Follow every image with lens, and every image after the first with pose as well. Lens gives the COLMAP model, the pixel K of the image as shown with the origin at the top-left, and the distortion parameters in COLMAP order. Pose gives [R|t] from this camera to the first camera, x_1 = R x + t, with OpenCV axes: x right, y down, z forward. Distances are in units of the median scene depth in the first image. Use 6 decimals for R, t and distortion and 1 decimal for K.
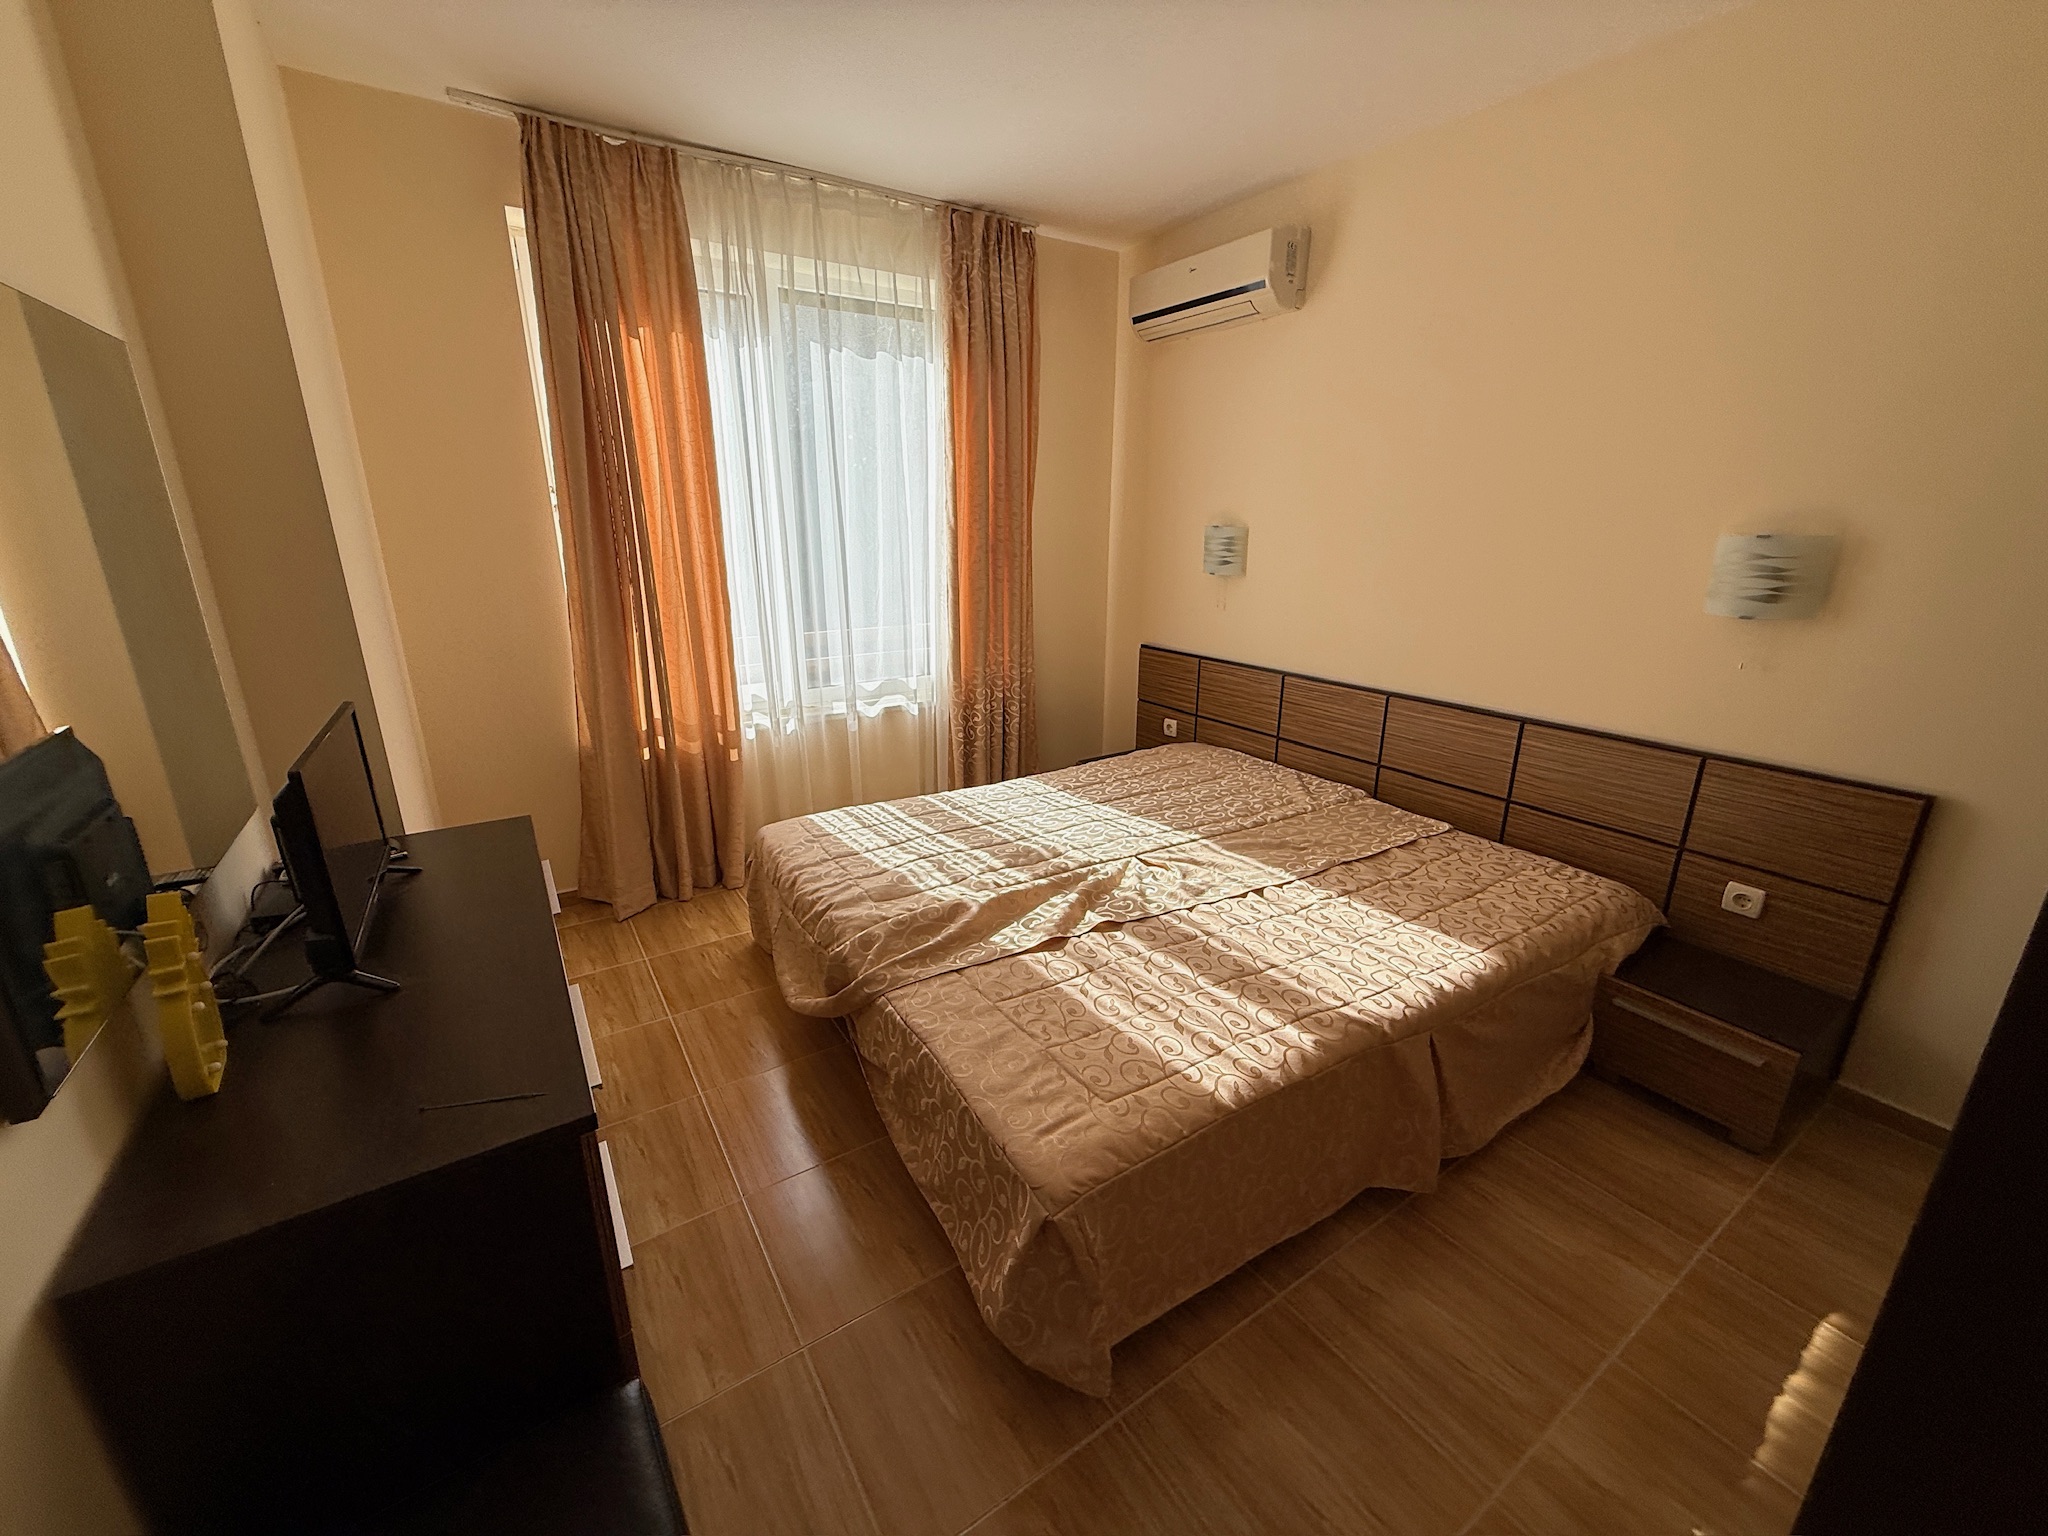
lens RADIAL K [[817.6, 0, 1020.2], [0, 817.6, 765.6], [0, 0, 1]] dist [0.001031, 0.000212]
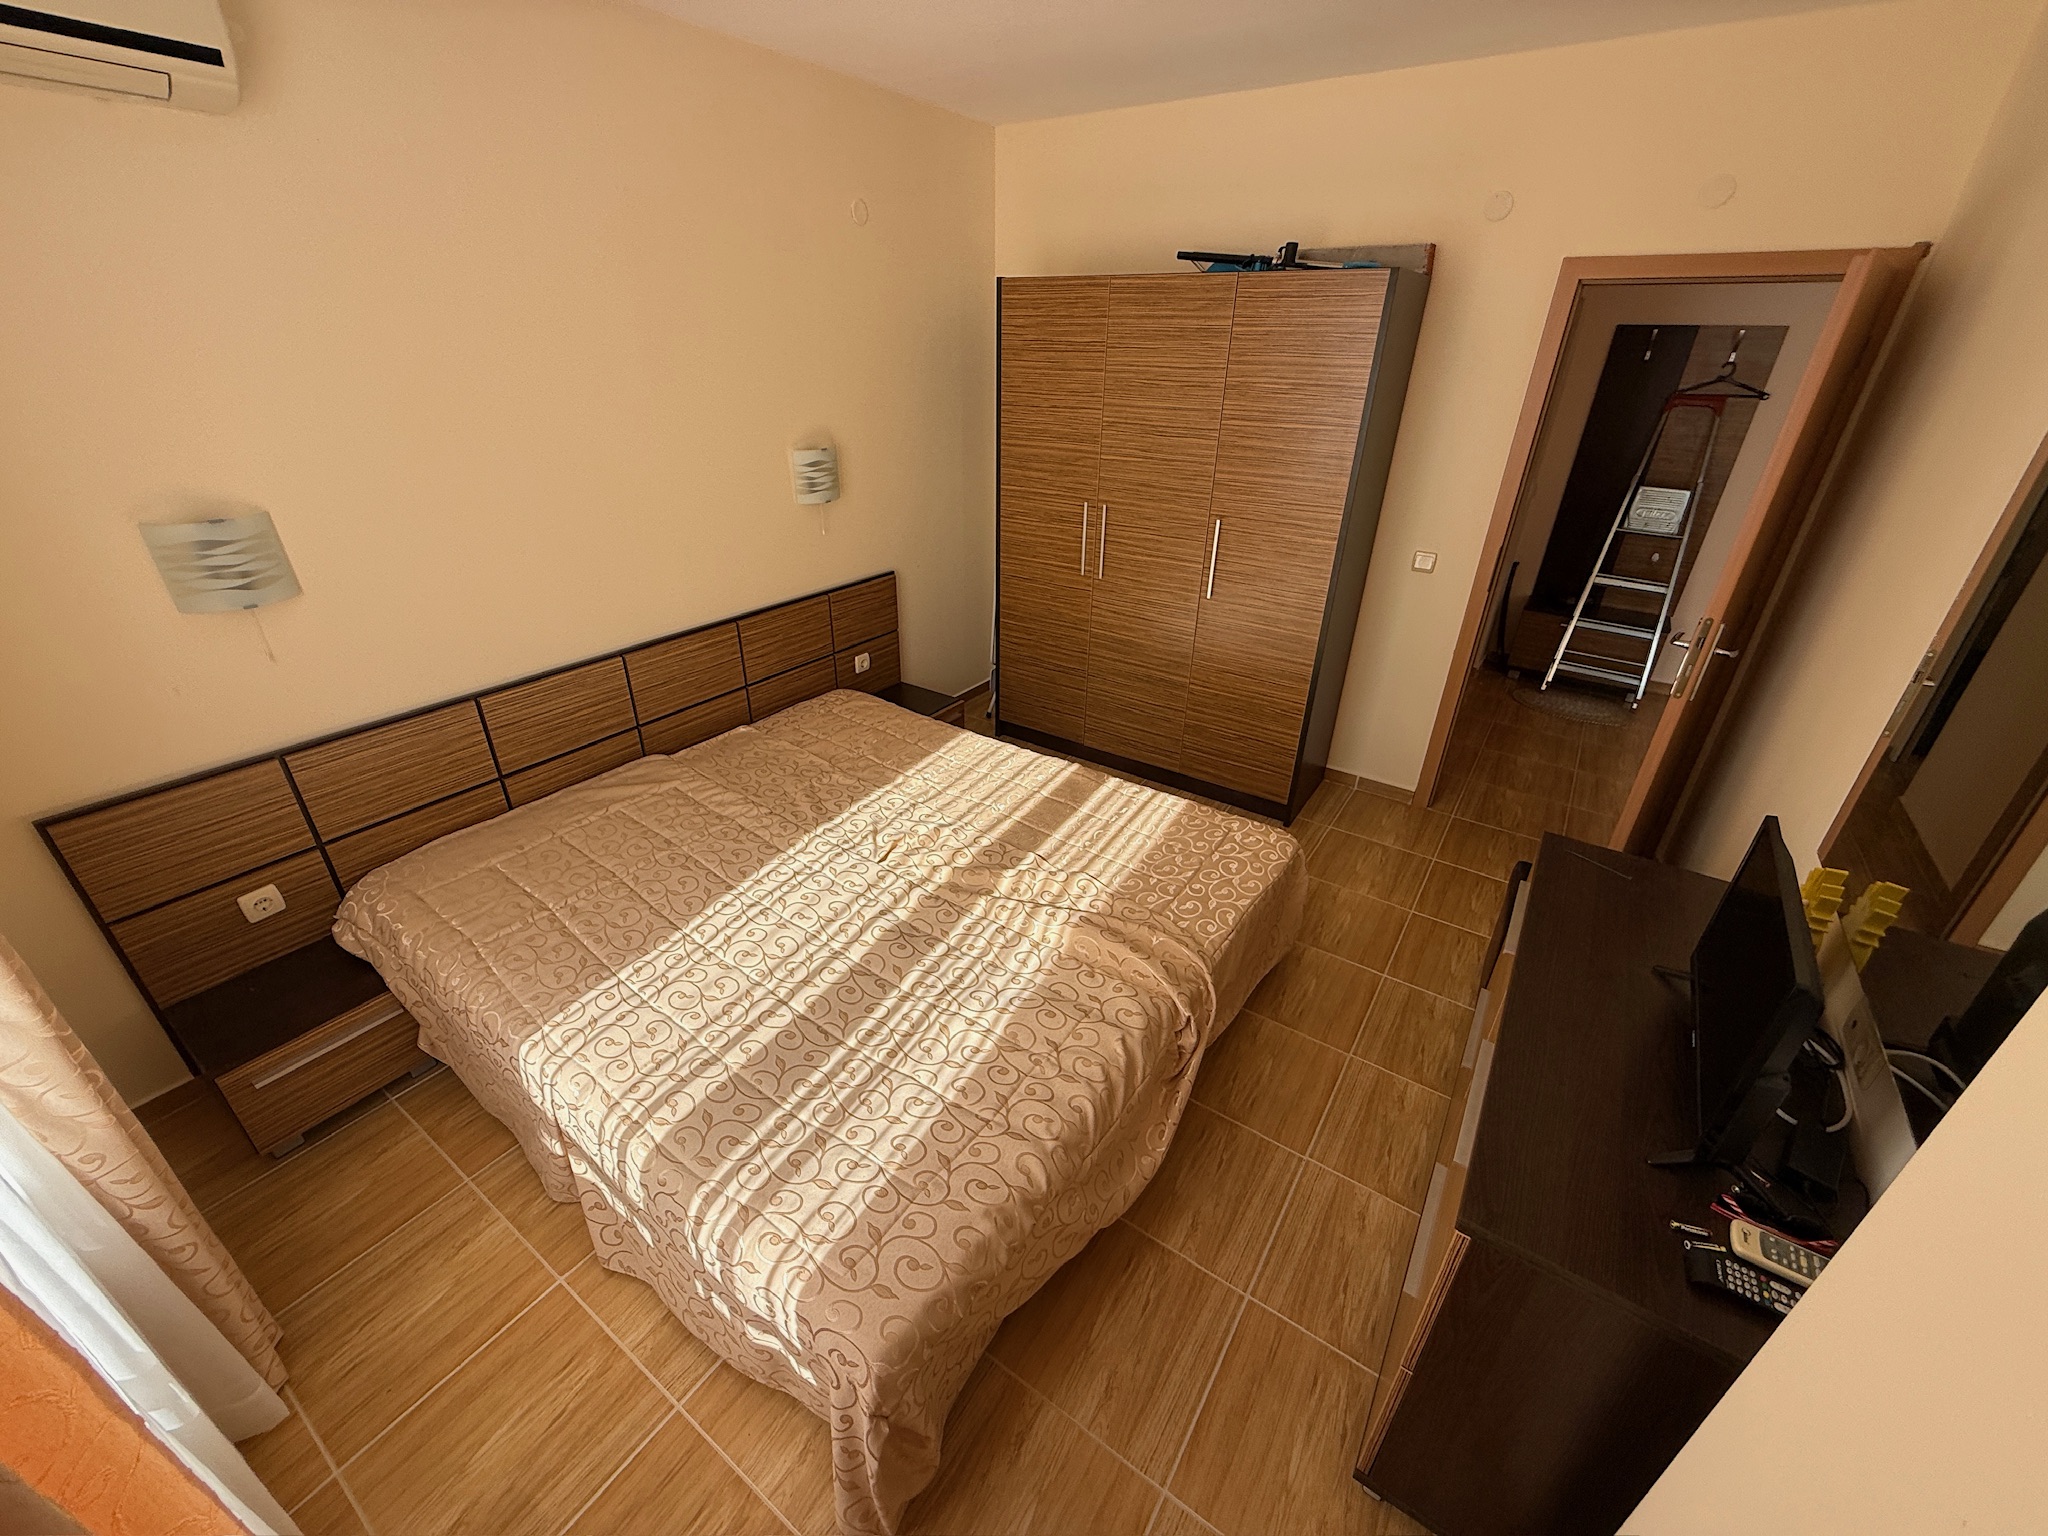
lens RADIAL K [[817.6, 0, 1020.2], [0, 817.6, 765.6], [0, 0, 1]] dist [0.001031, 0.000212]
pose [[-0.387893, -0.435126, 0.812530, -0.651807], [0.251801, 0.797990, 0.547547, -0.462670], [-0.886643, 0.416985, -0.199969, 1.013024]]
